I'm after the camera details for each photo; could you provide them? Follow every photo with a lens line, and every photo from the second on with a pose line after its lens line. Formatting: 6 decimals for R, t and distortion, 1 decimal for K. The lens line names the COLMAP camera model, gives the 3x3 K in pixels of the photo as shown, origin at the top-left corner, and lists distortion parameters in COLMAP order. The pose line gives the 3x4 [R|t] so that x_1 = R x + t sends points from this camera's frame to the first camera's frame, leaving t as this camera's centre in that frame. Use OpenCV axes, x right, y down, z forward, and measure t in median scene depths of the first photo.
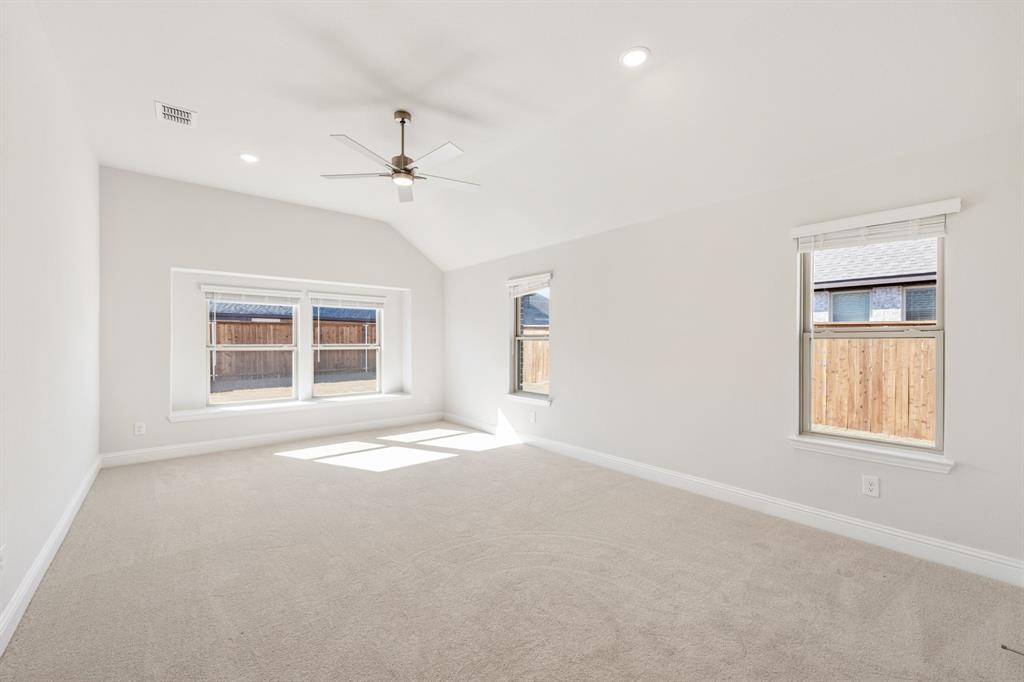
lens RADIAL K [[413.1, 0, 512.0], [0, 413.1, 341.0], [0, 0, 1]] dist [-0.000583, -0.000094]
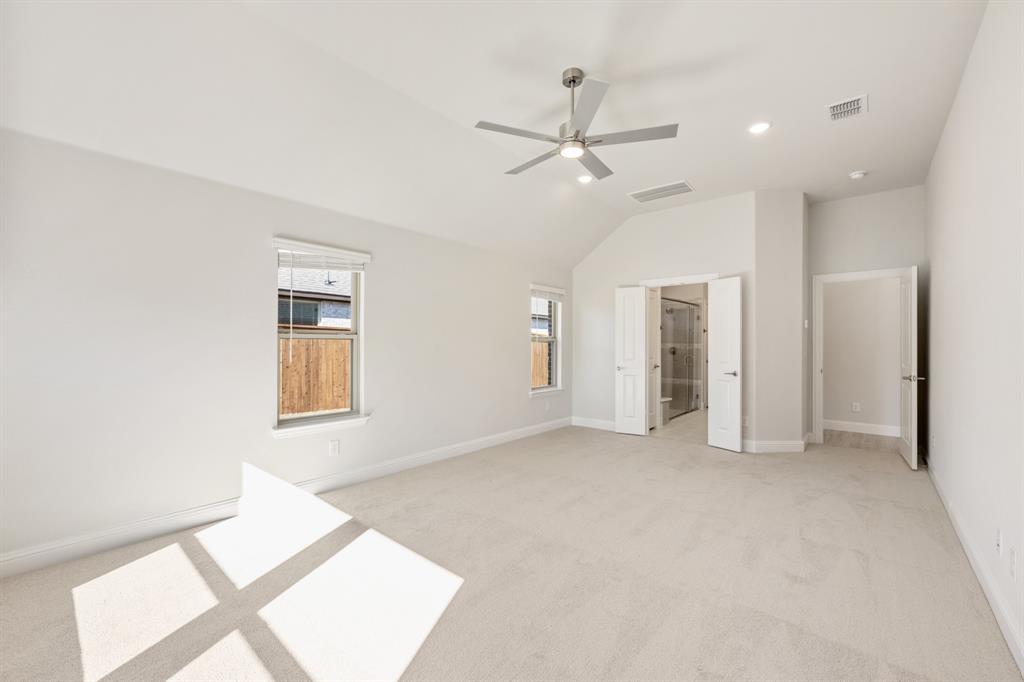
lens RADIAL K [[413.1, 0, 512.0], [0, 413.1, 341.0], [0, 0, 1]] dist [-0.000583, -0.000094]
pose [[-0.164571, 0.003983, 0.986357, -0.540805], [-0.006096, 0.999969, -0.005055, 0.002899], [-0.986346, -0.006844, -0.164542, 0.632871]]
